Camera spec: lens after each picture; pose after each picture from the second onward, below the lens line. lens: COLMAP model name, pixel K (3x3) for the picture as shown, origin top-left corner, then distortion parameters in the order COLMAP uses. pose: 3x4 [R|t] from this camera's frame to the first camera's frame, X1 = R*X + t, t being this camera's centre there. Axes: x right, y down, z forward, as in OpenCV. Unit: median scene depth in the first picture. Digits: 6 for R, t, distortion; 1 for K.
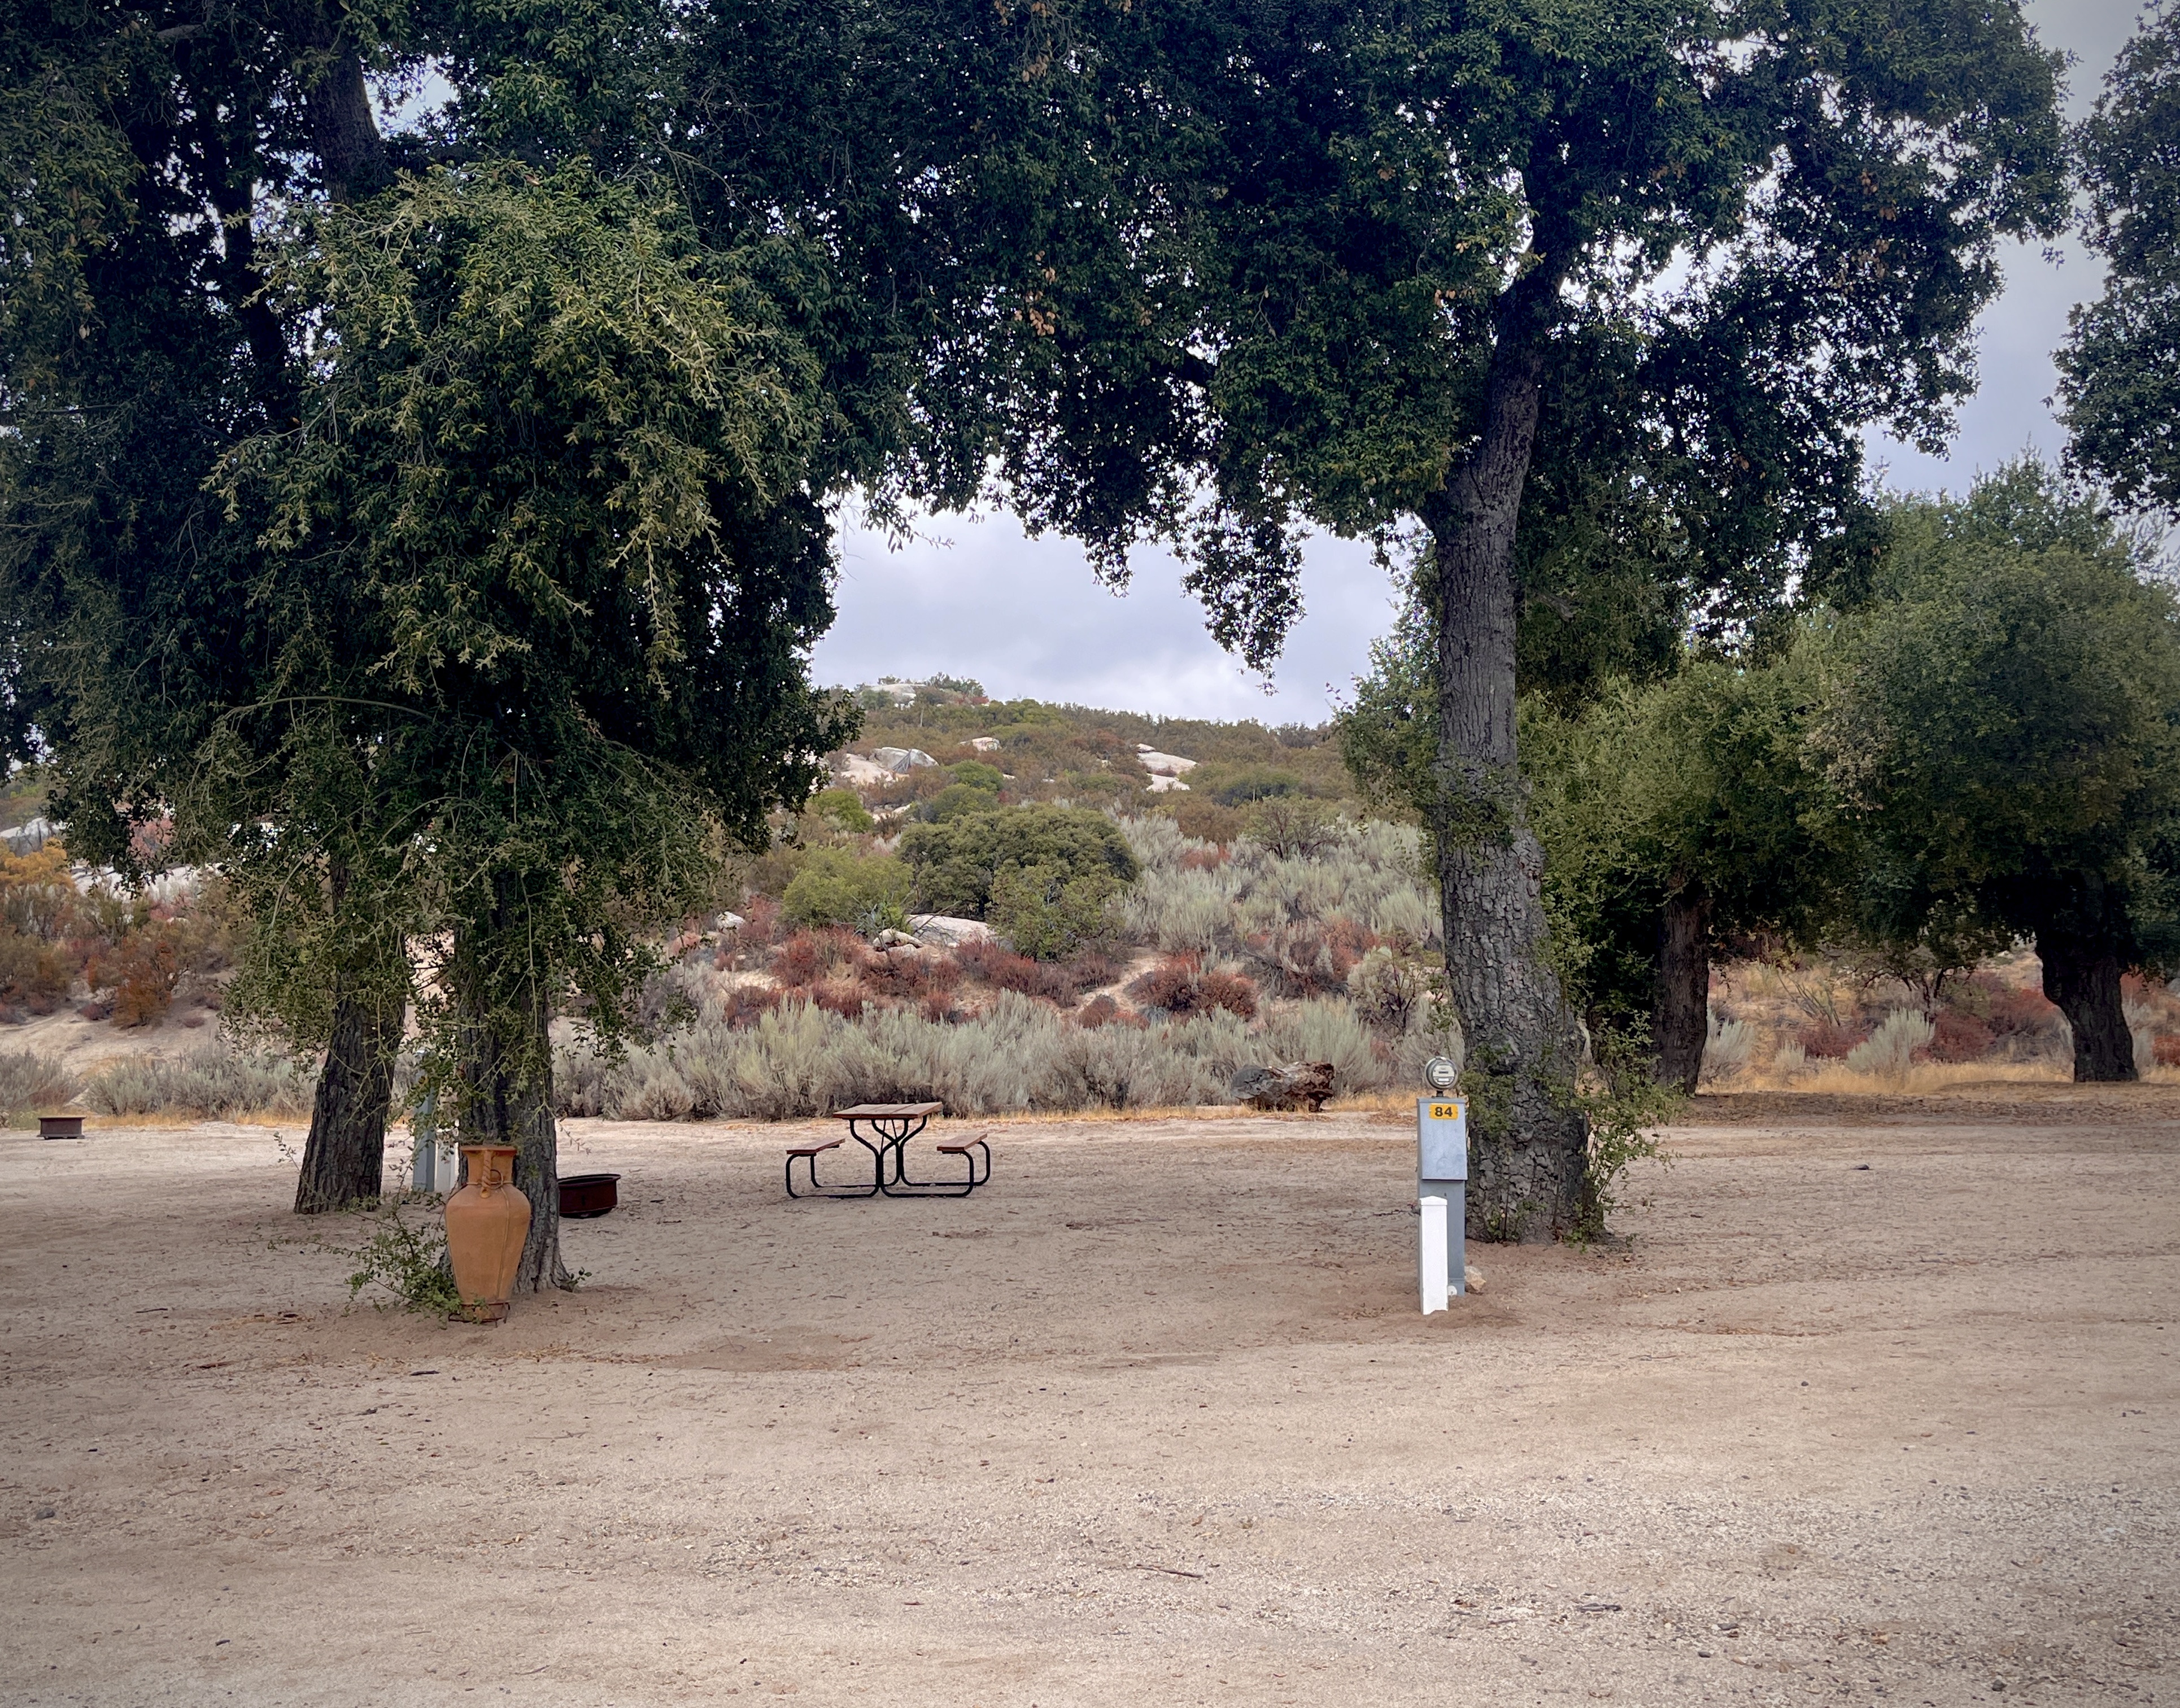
lens RADIAL K [[2263.7, 0, 1089.3], [0, 2263.7, 849.8], [0, 0, 1]] dist [0.011664, 0.000000]
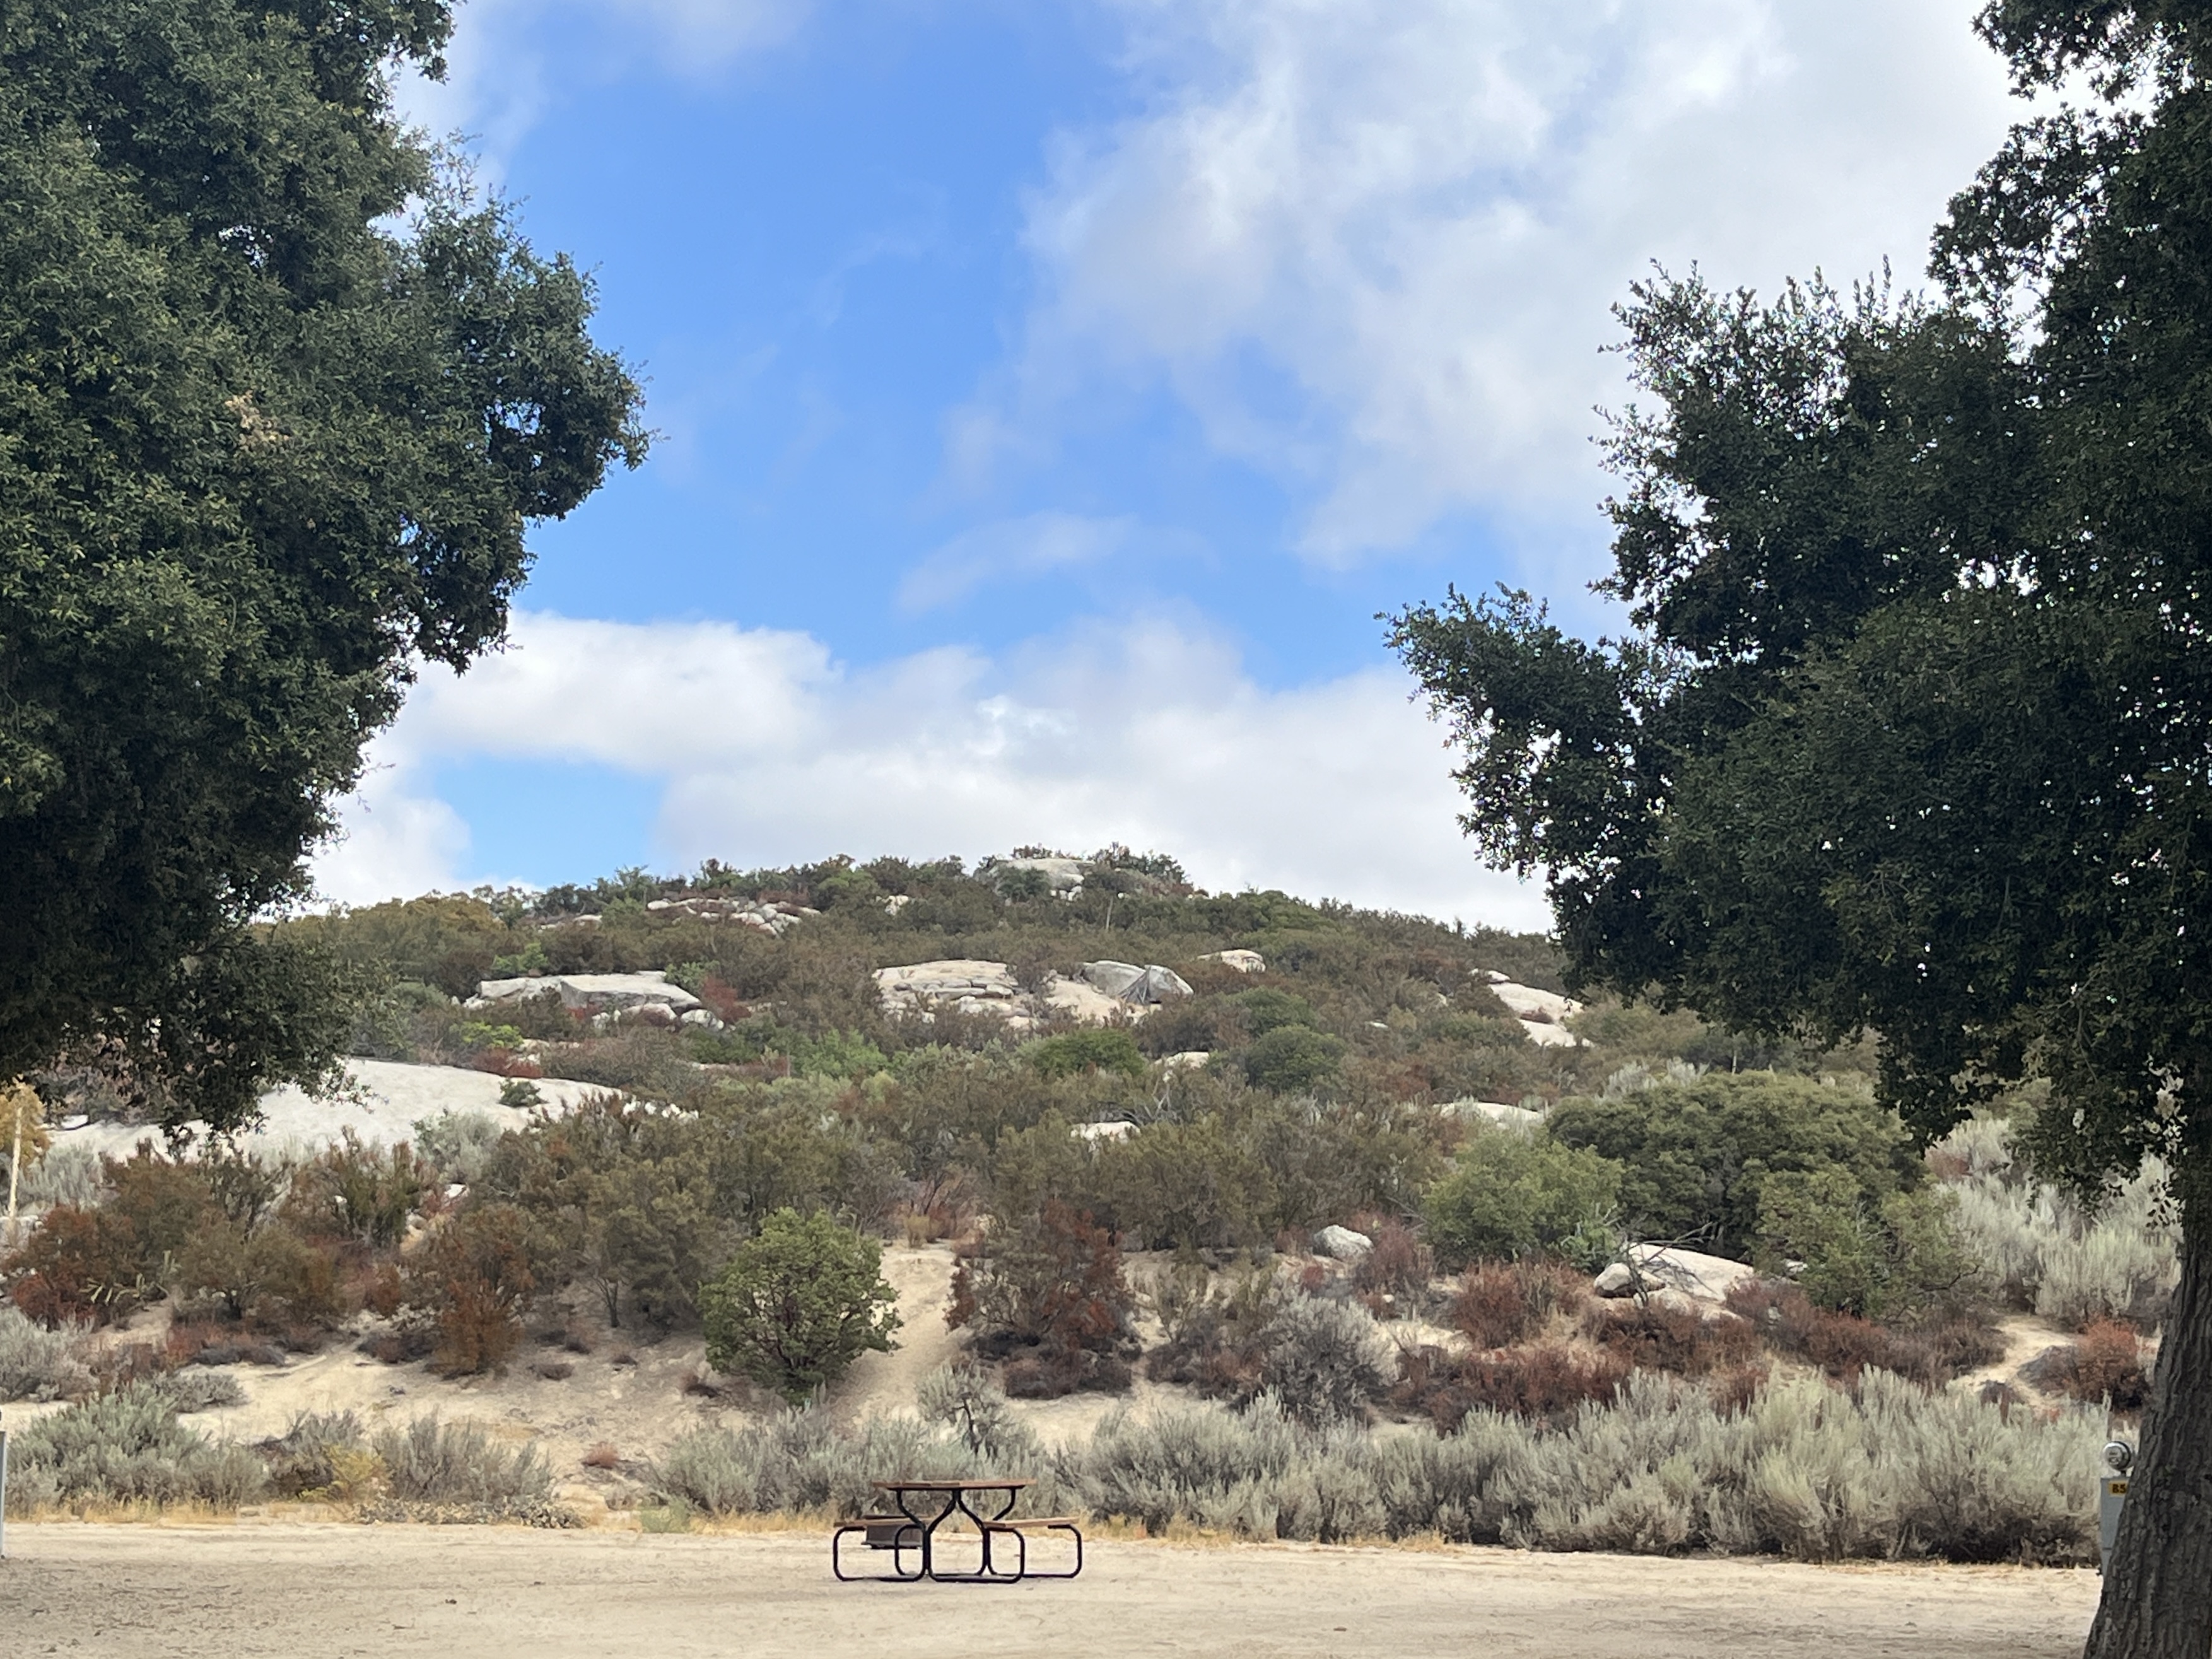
lens RADIAL K [[3652.2, 0, 1106.1], [0, 3652.2, 830.2], [0, 0, 1]] dist [0.070093, 0.000000]
pose [[0.999236, 0.032468, -0.021734, -0.224154], [-0.034127, 0.996136, -0.080926, 0.001667], [0.019022, 0.081606, 0.996483, -0.050208]]
